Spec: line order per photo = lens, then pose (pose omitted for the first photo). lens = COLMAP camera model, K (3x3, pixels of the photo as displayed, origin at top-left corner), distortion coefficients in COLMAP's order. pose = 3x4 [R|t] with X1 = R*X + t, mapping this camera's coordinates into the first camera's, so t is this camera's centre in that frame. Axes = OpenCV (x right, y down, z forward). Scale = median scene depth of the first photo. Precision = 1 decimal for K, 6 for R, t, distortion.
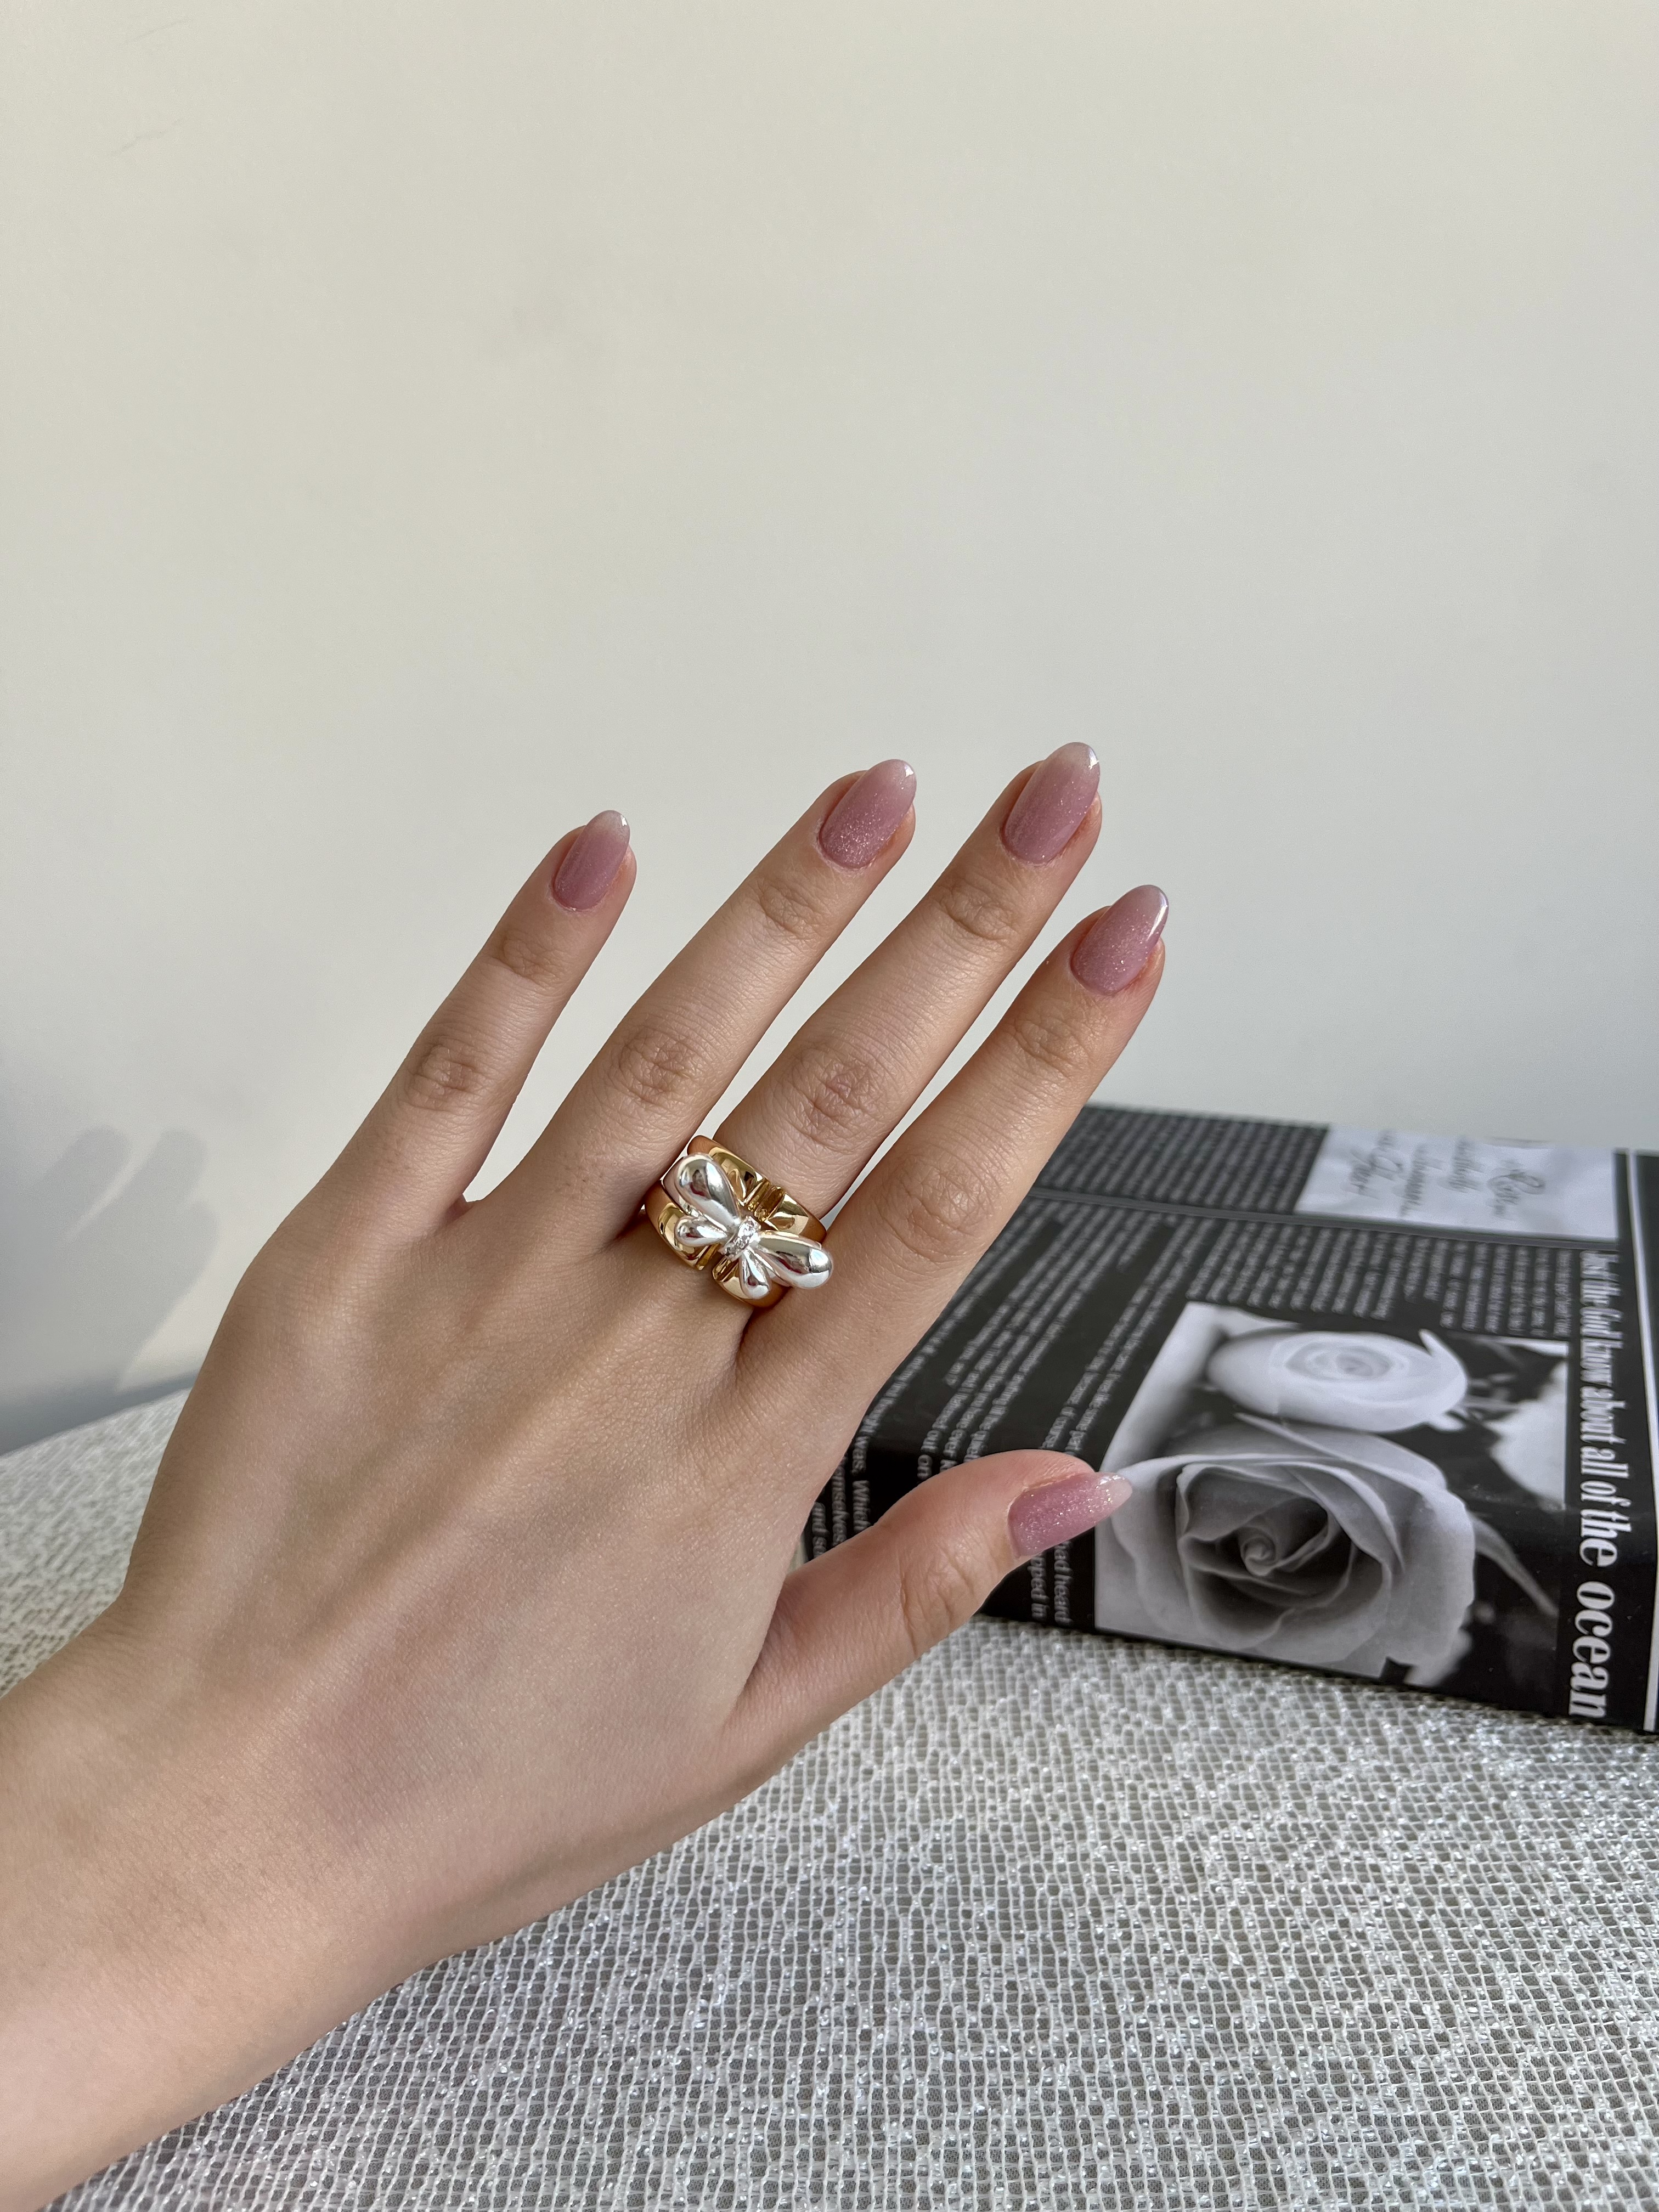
lens RADIAL K [[1700.6, 0, 816.1], [0, 1700.6, 1169.3], [0, 0, 1]] dist [0.021826, -0.082536]
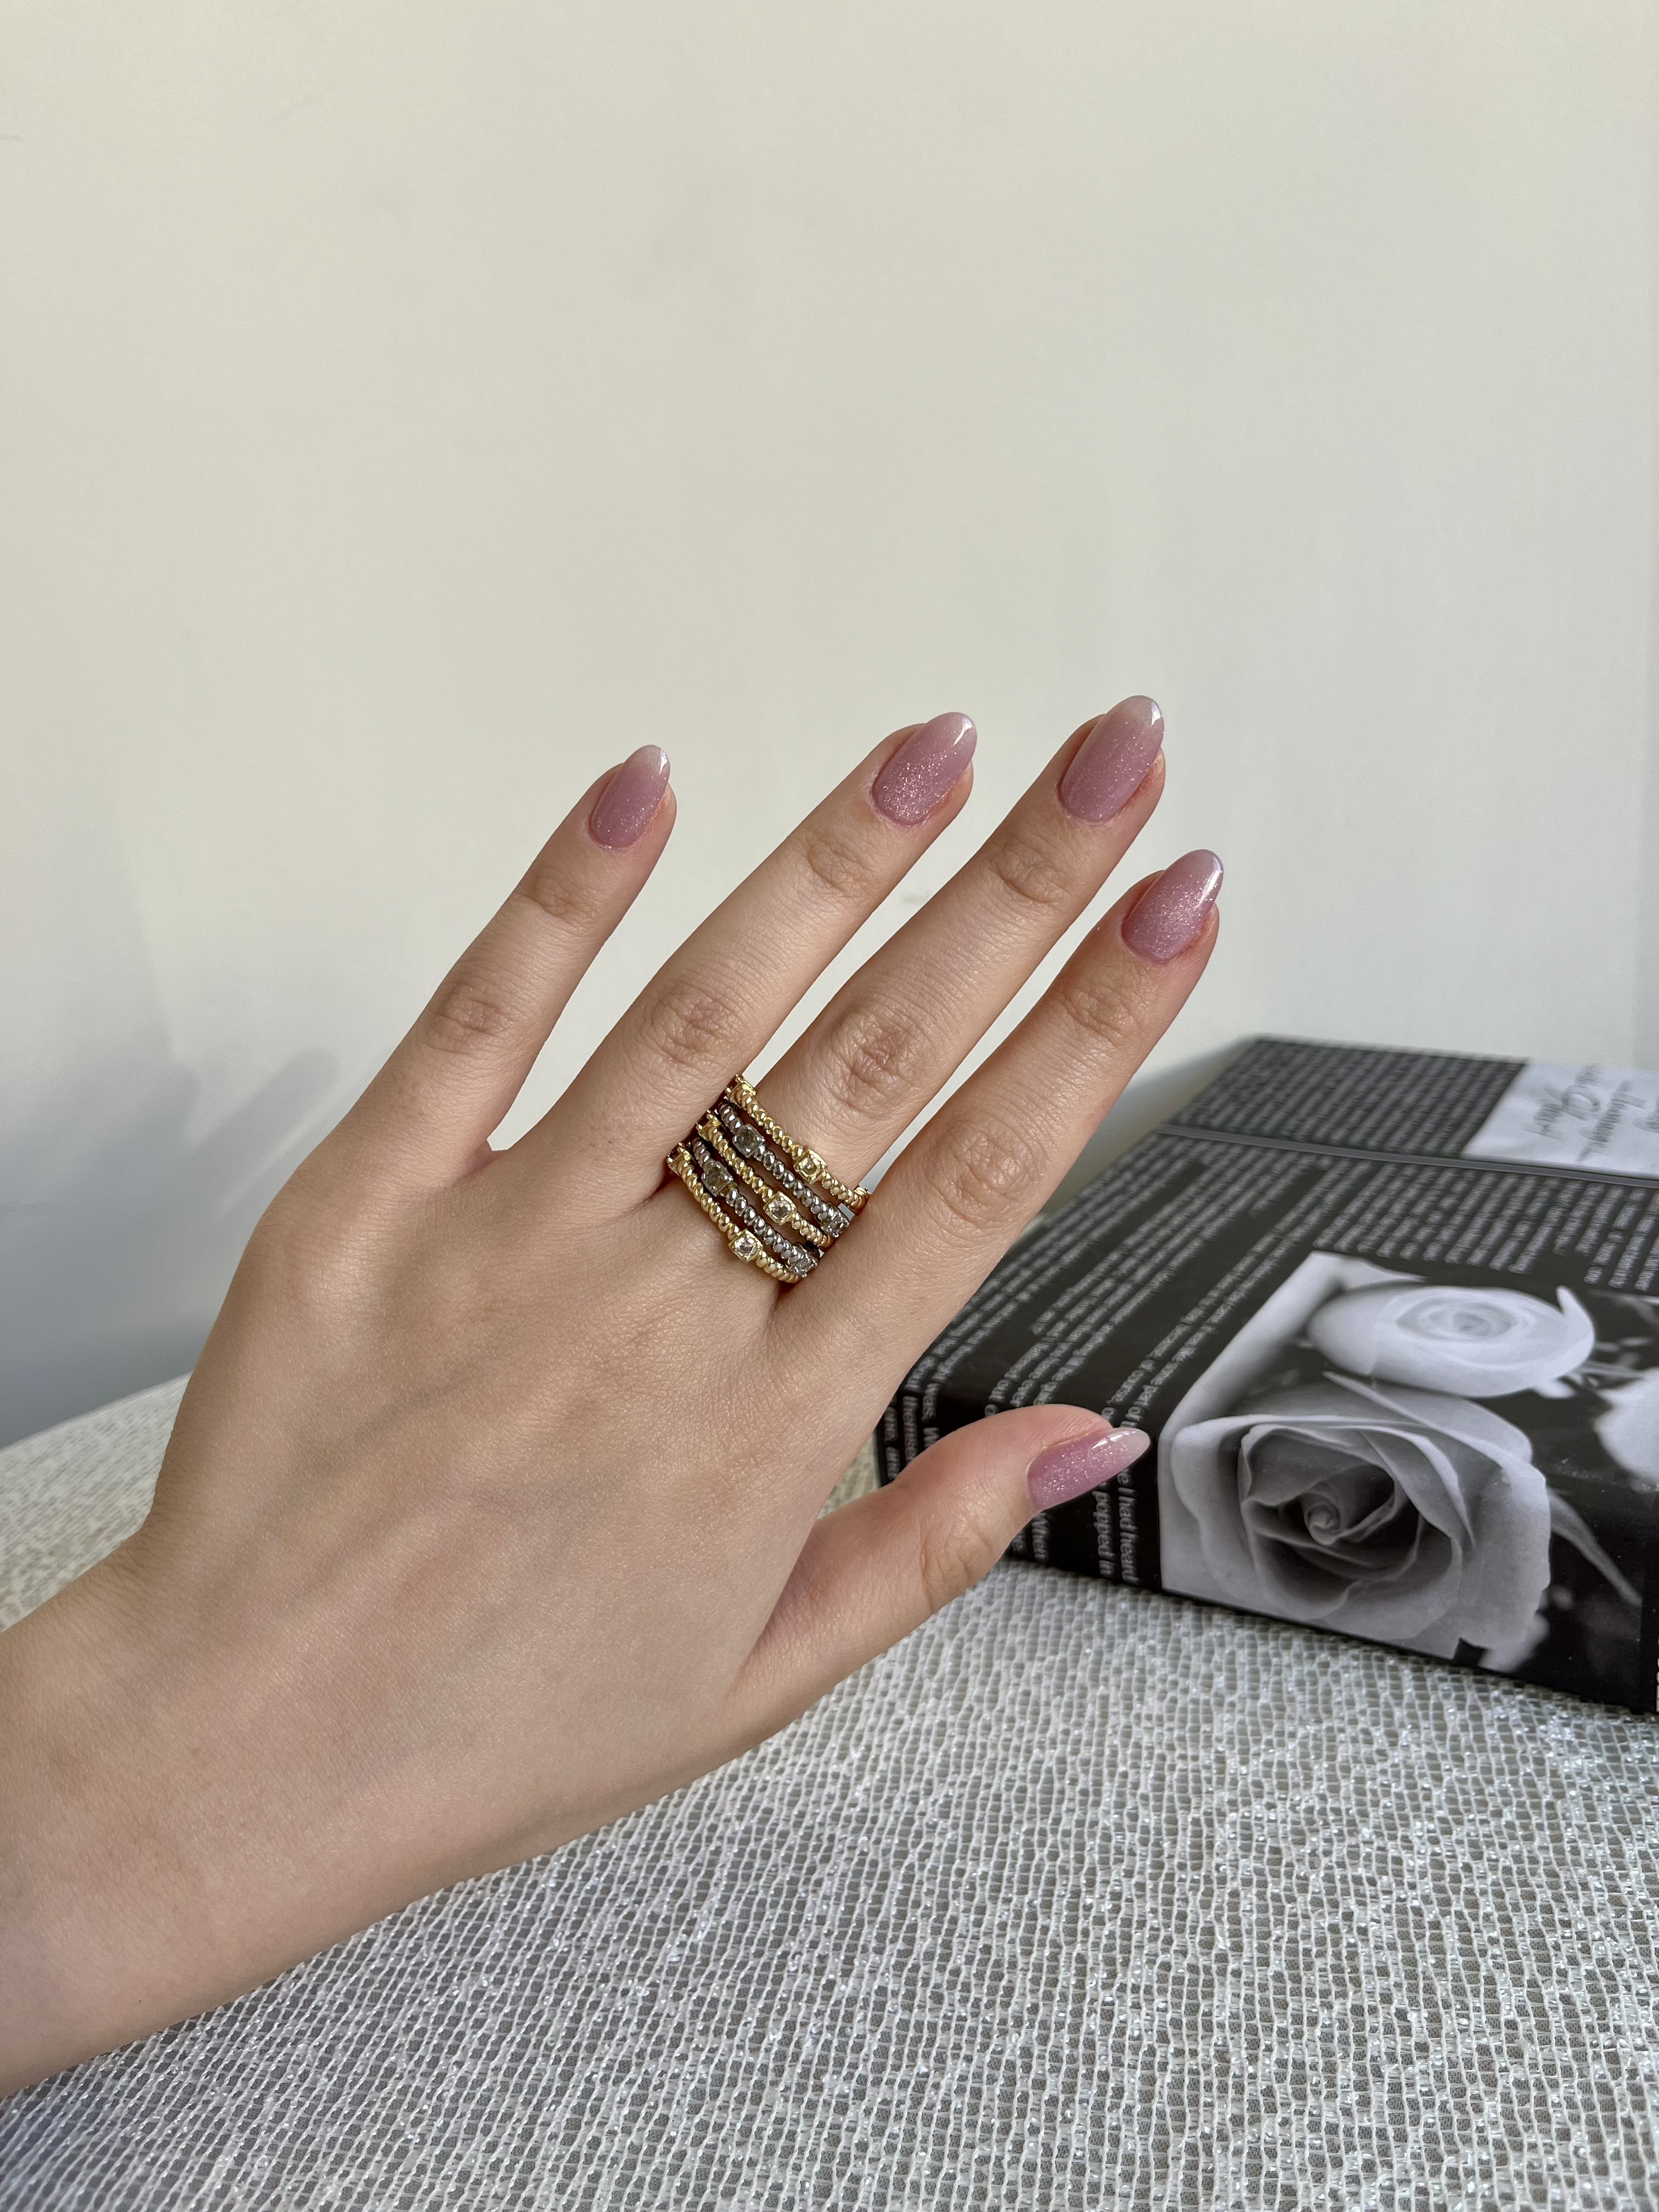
lens RADIAL K [[1700.6, 0, 838.5], [0, 1700.6, 1191.7], [0, 0, 1]] dist [0.021826, -0.082536]
pose [[0.983816, 0.011944, -0.178784, 0.198811], [-0.001911, 0.998419, 0.056185, -0.011372], [0.179172, -0.054934, 0.982283, 0.043405]]
